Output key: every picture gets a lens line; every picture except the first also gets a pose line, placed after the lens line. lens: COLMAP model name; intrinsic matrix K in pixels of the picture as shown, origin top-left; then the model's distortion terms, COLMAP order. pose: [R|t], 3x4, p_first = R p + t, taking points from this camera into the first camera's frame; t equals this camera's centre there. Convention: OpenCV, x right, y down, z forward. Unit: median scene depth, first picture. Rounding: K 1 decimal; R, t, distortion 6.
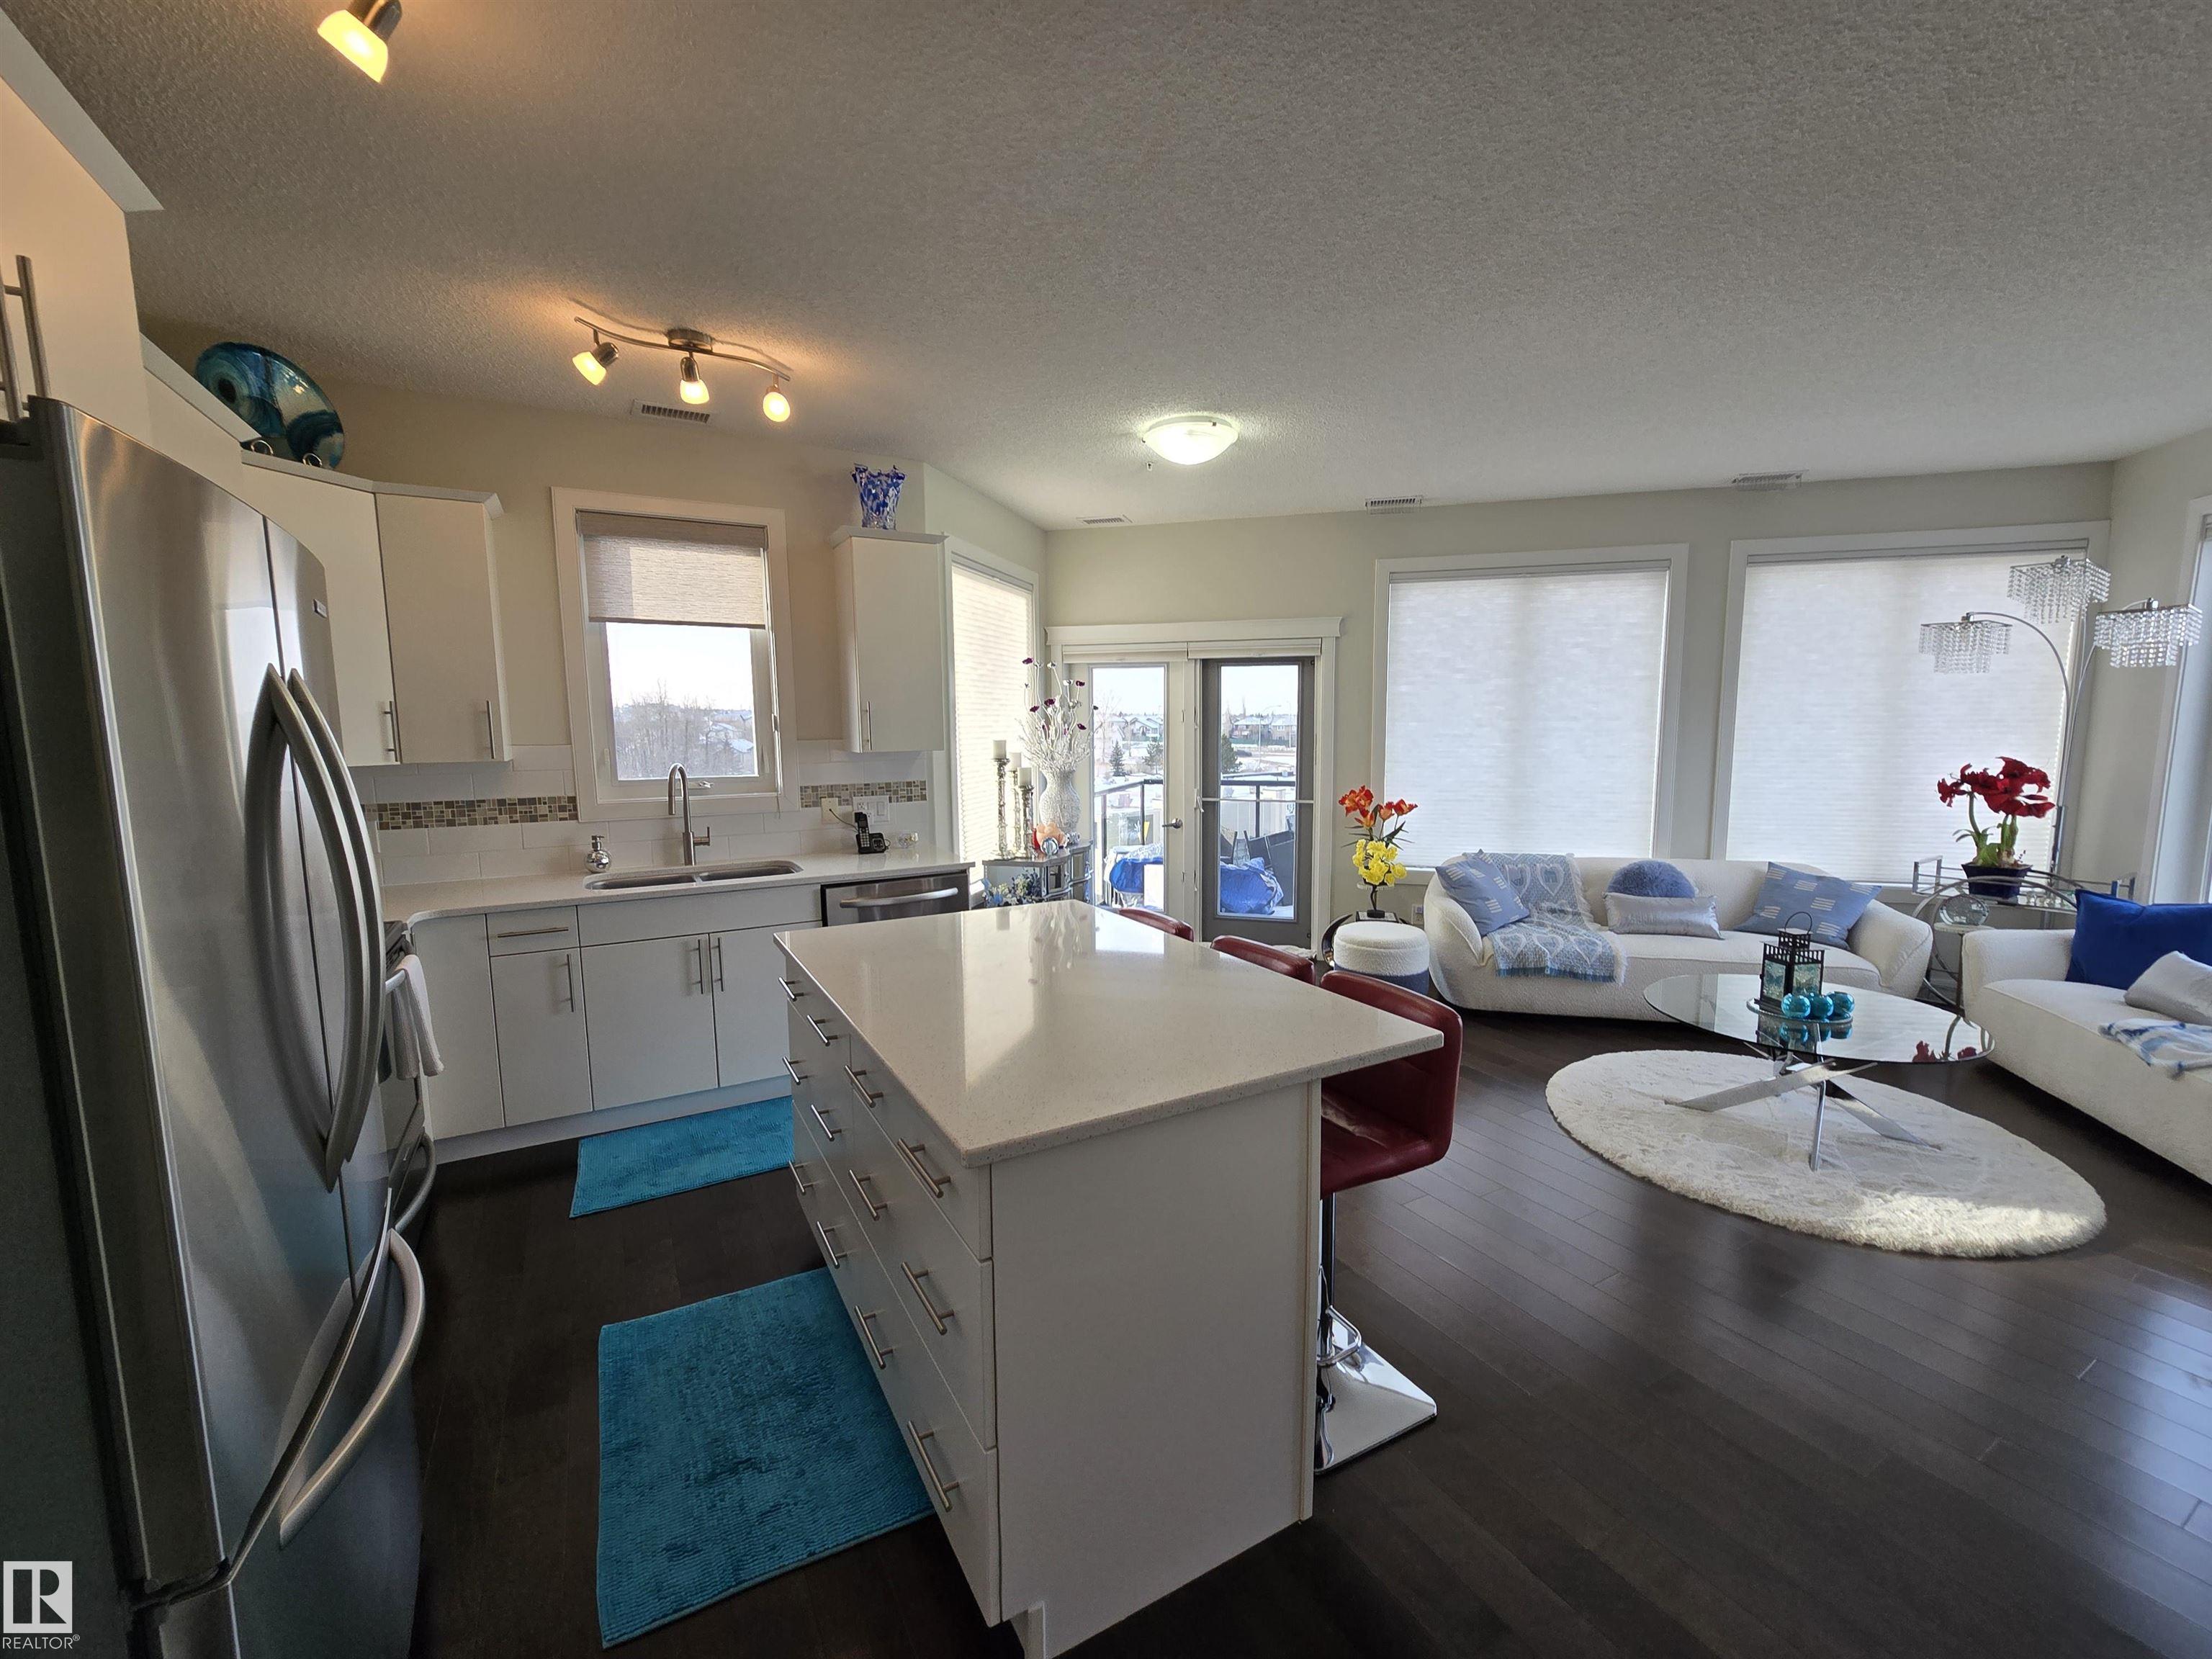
lens RADIAL K [[906.8, 0, 1121.4], [0, 906.8, 830.4], [0, 0, 1]] dist [-0.002580, 0.000741]
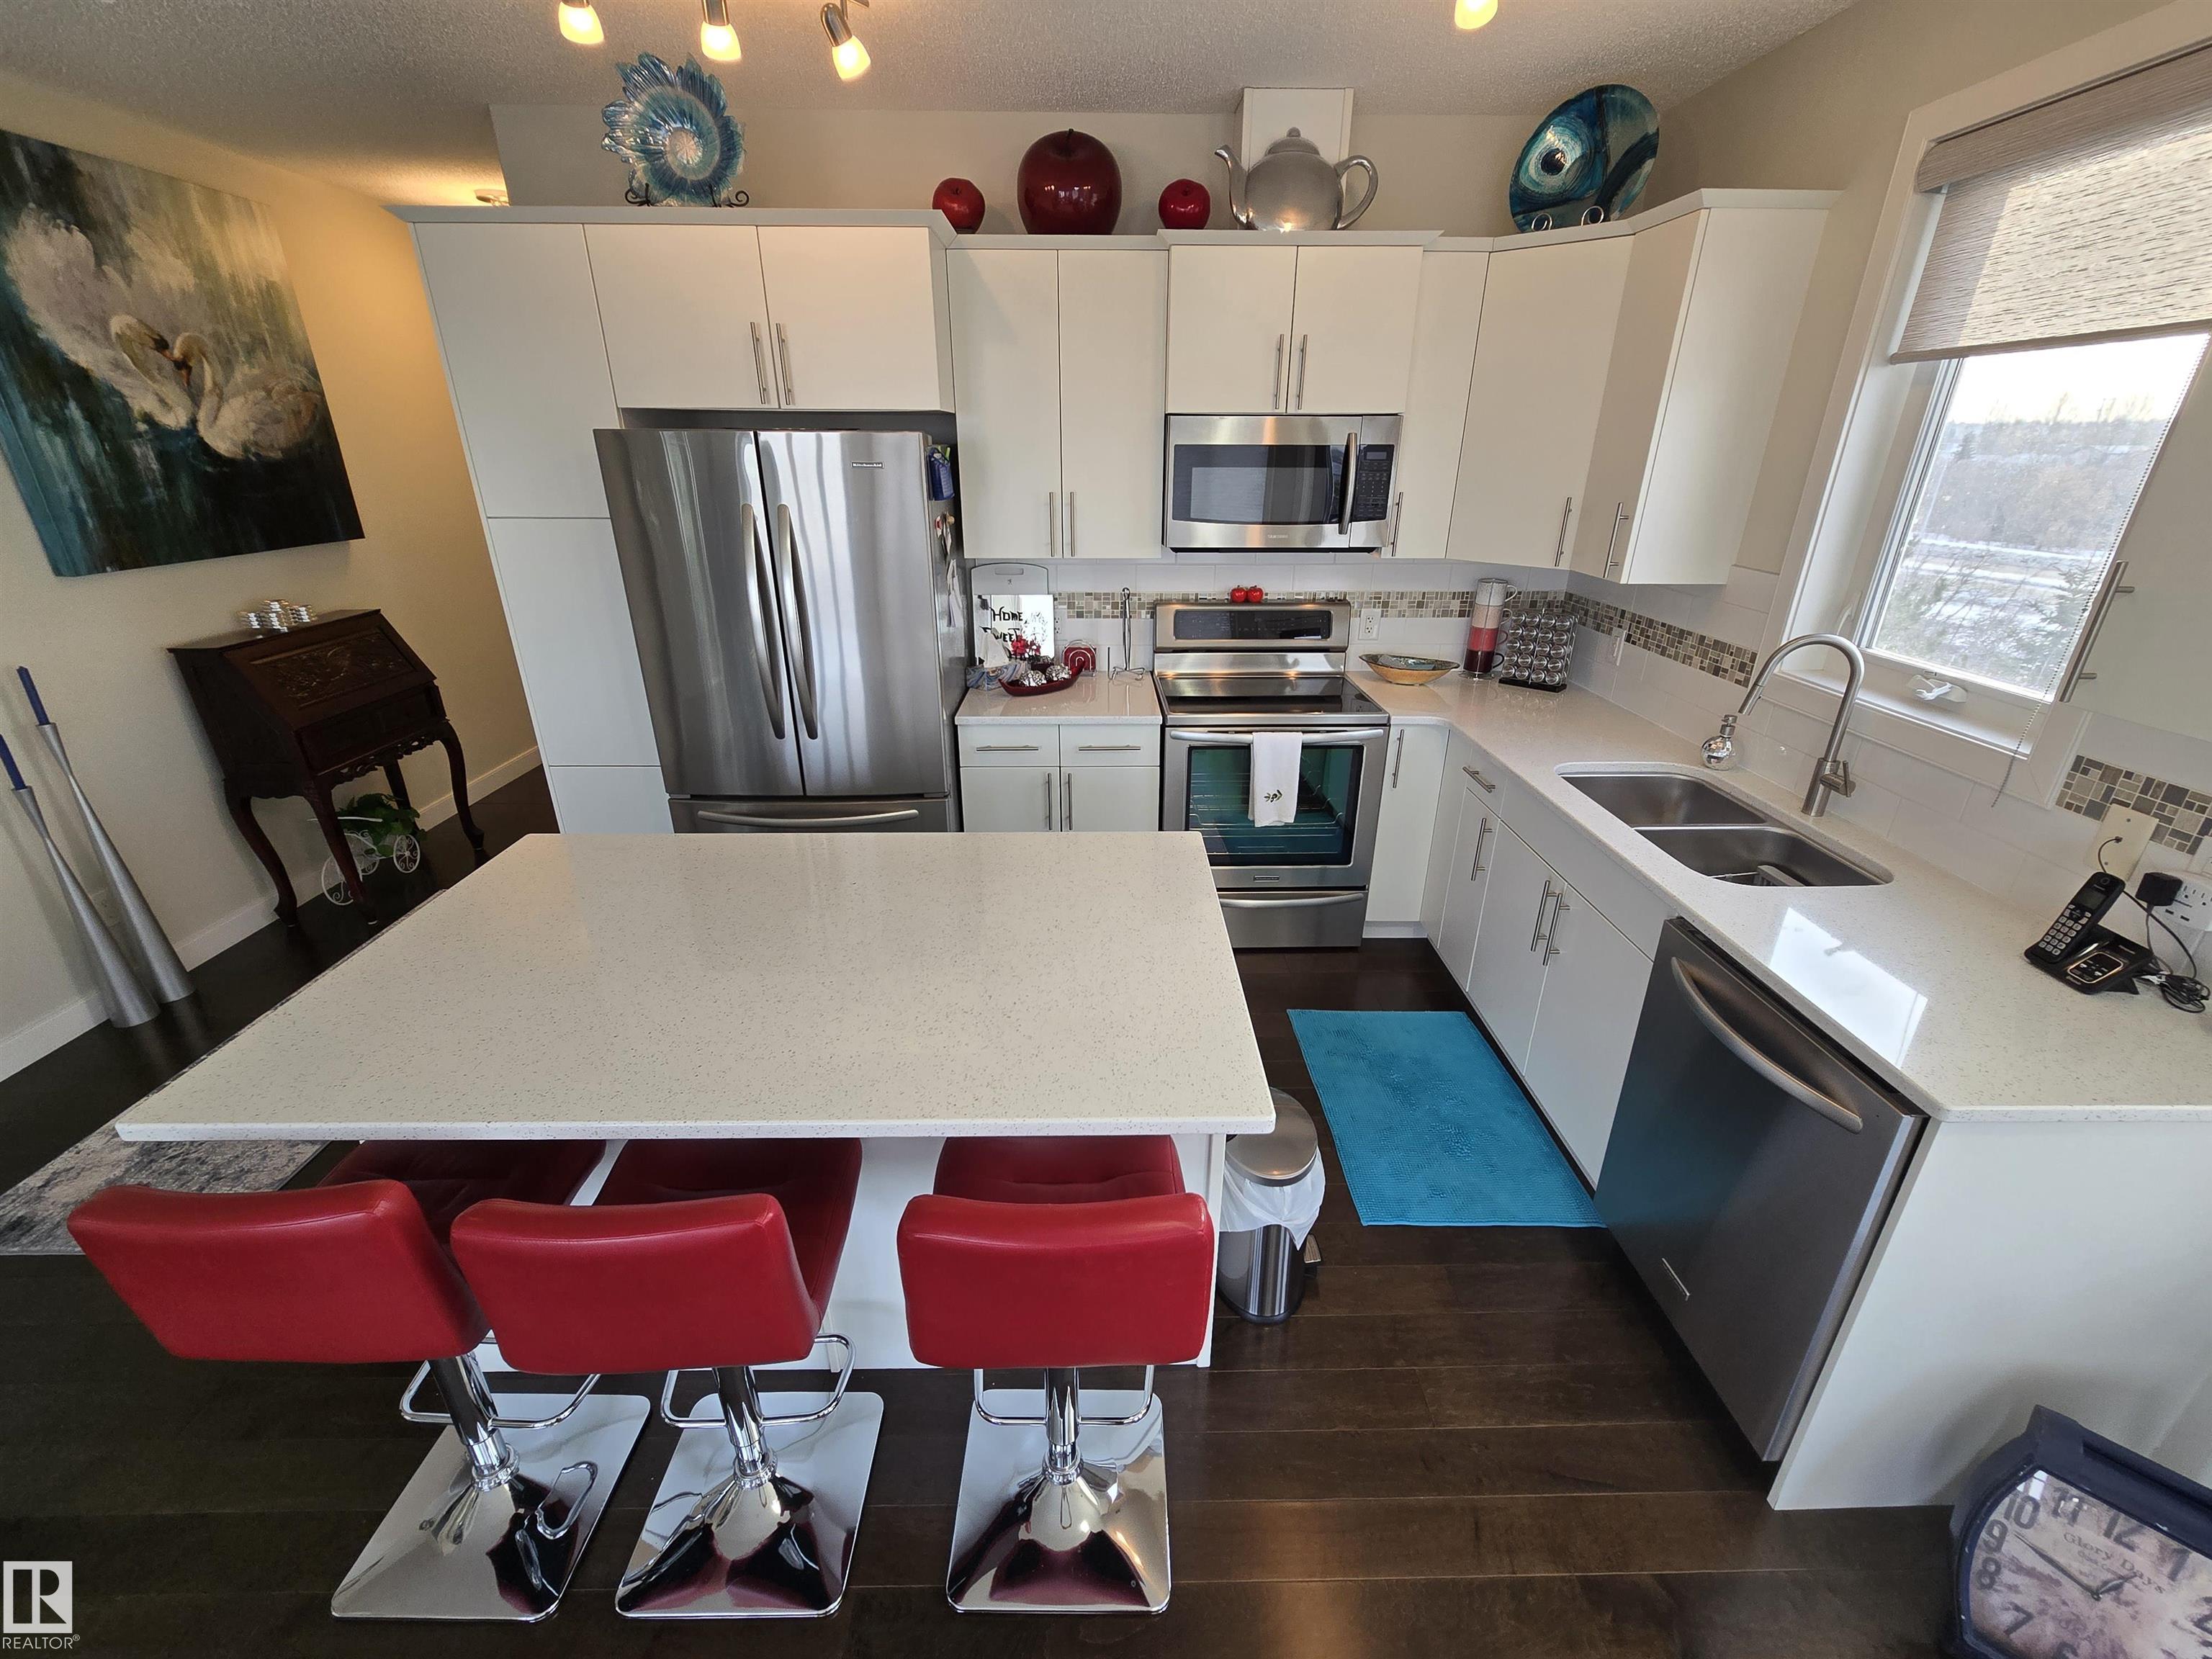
lens RADIAL K [[906.8, 0, 1107.2], [0, 906.8, 826.0], [0, 0, 1]] dist [-0.002580, 0.000741]
pose [[-0.493340, 0.345178, -0.798416, 0.175976], [-0.103769, 0.887981, 0.448019, -0.141525], [0.863625, 0.303877, -0.402258, 0.719461]]
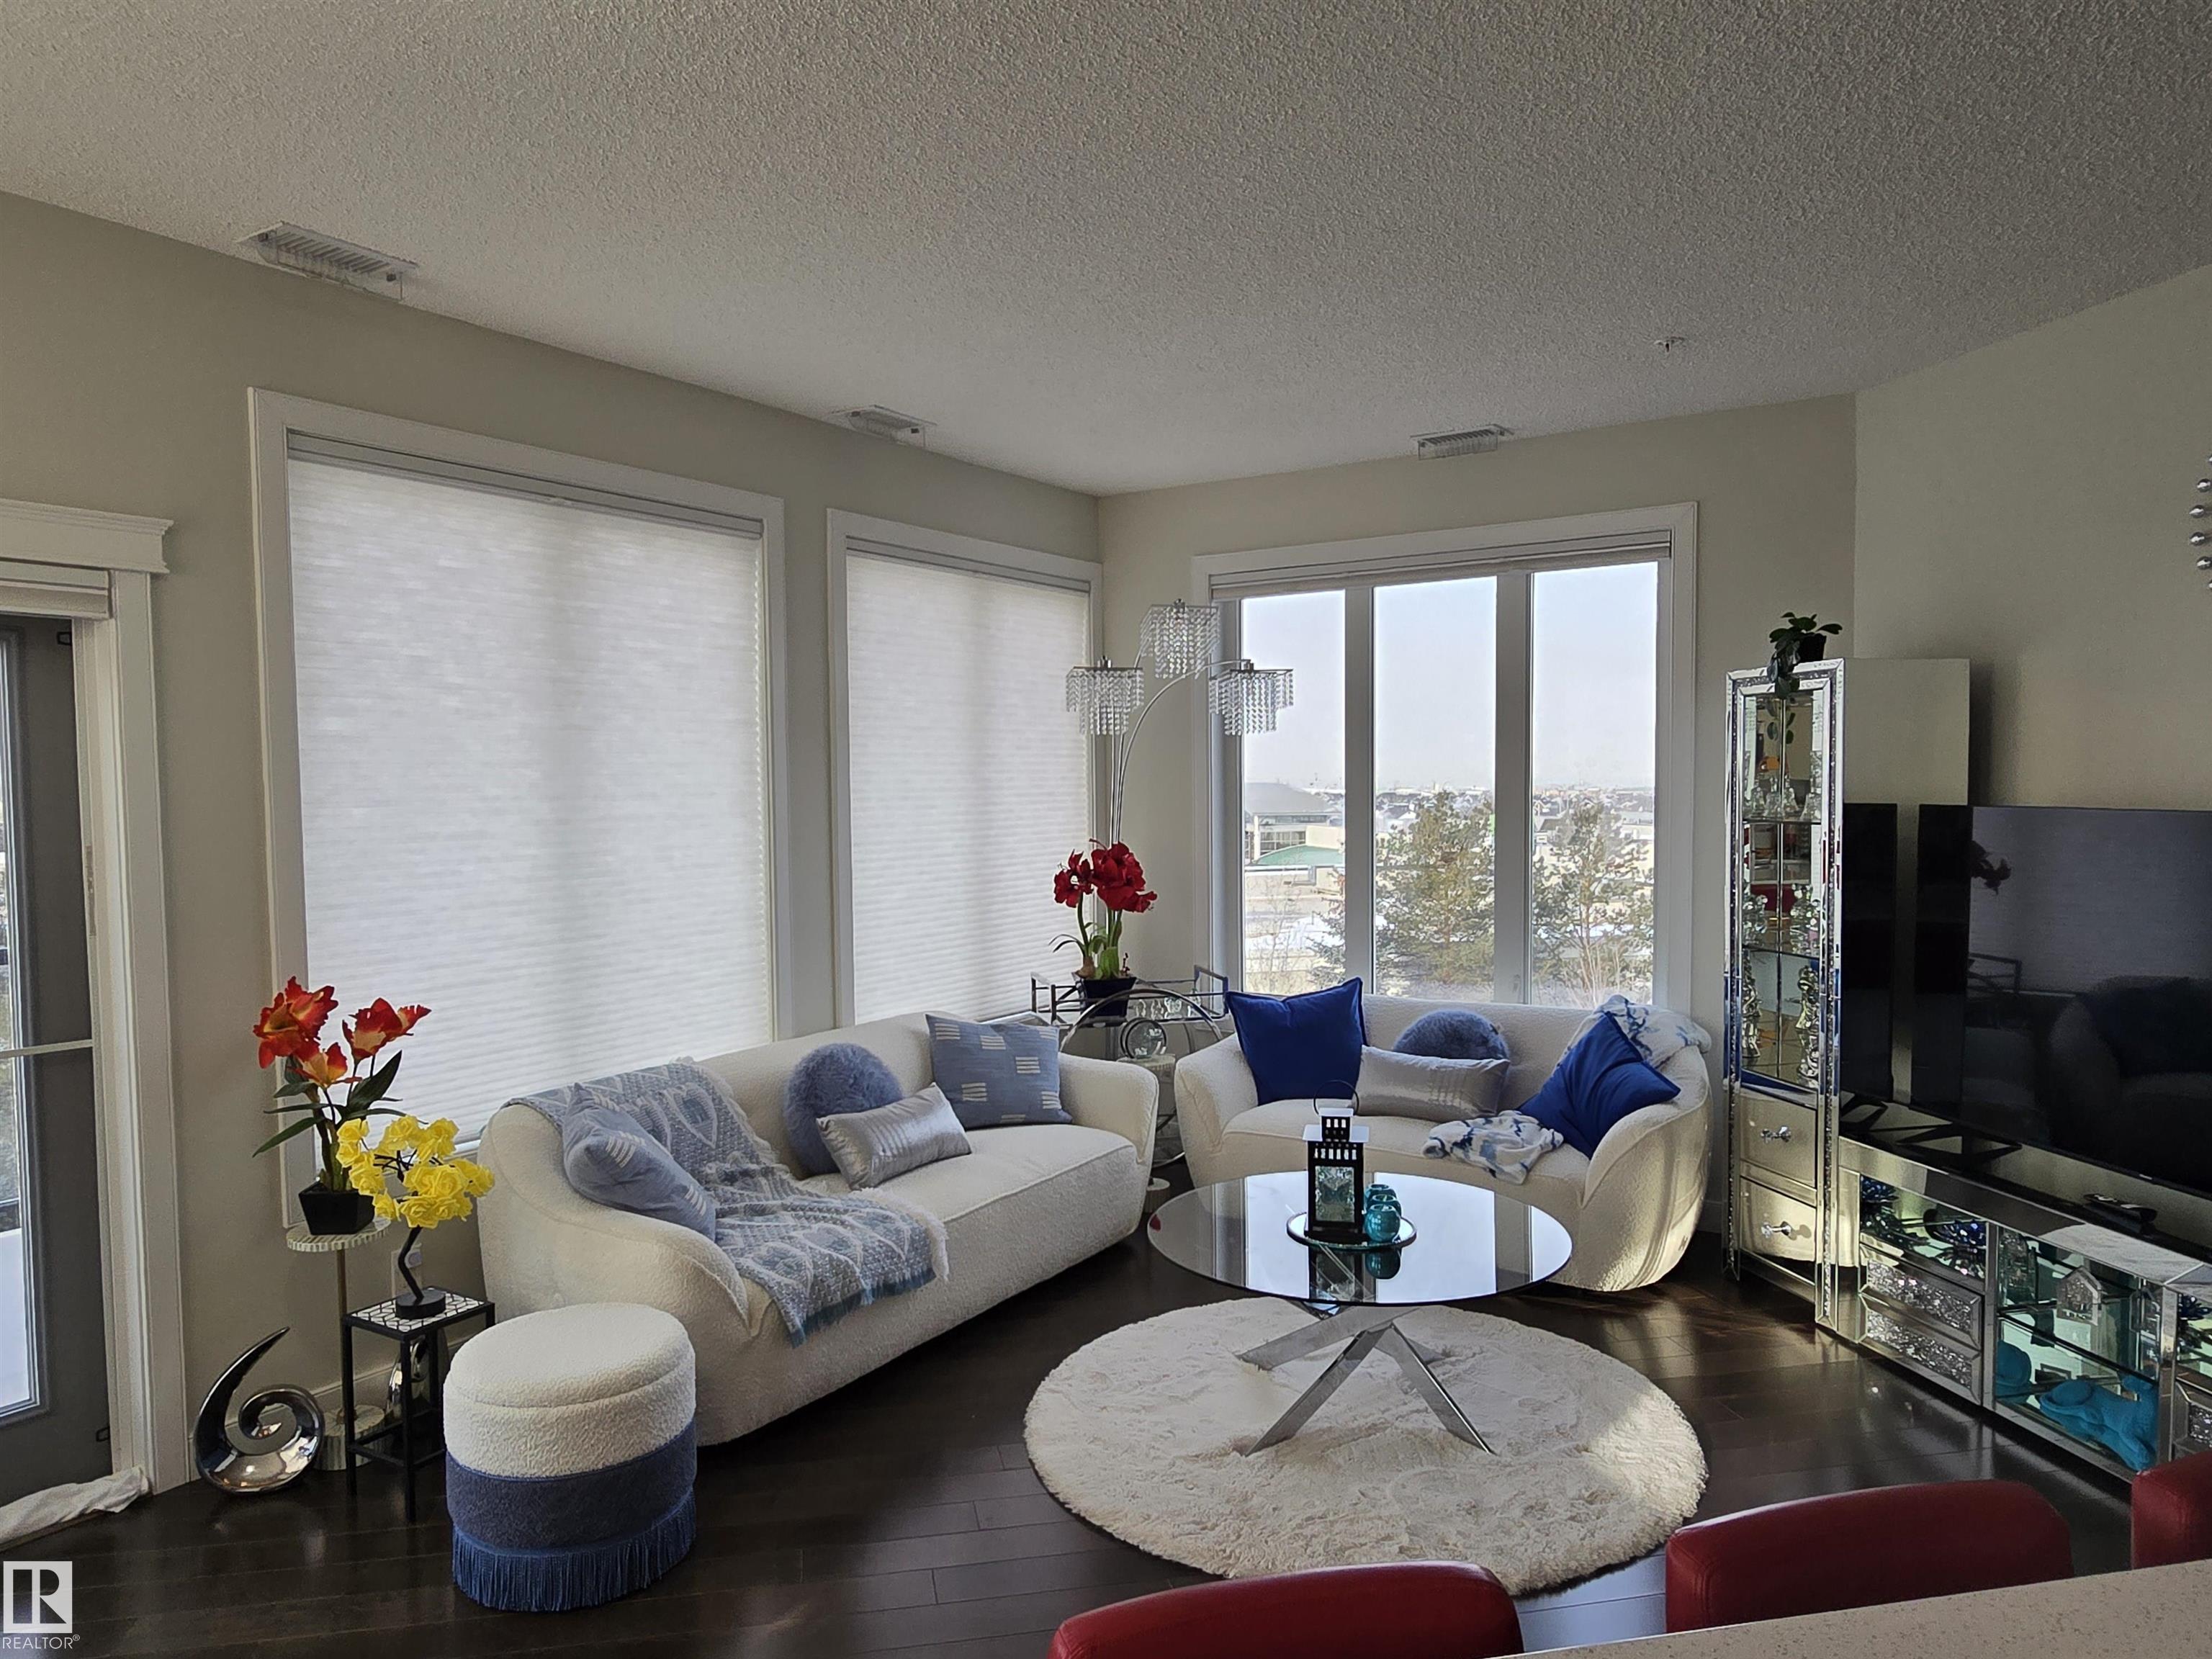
lens RADIAL K [[1448.2, 0, 1086.1], [0, 1448.2, 853.2], [0, 0, 1]] dist [0.003388, -0.007371]
pose [[0.323790, -0.044476, 0.945083, -0.224216], [0.119521, 0.992815, 0.005774, -0.075852], [-0.938549, 0.111088, 0.326779, 0.574151]]
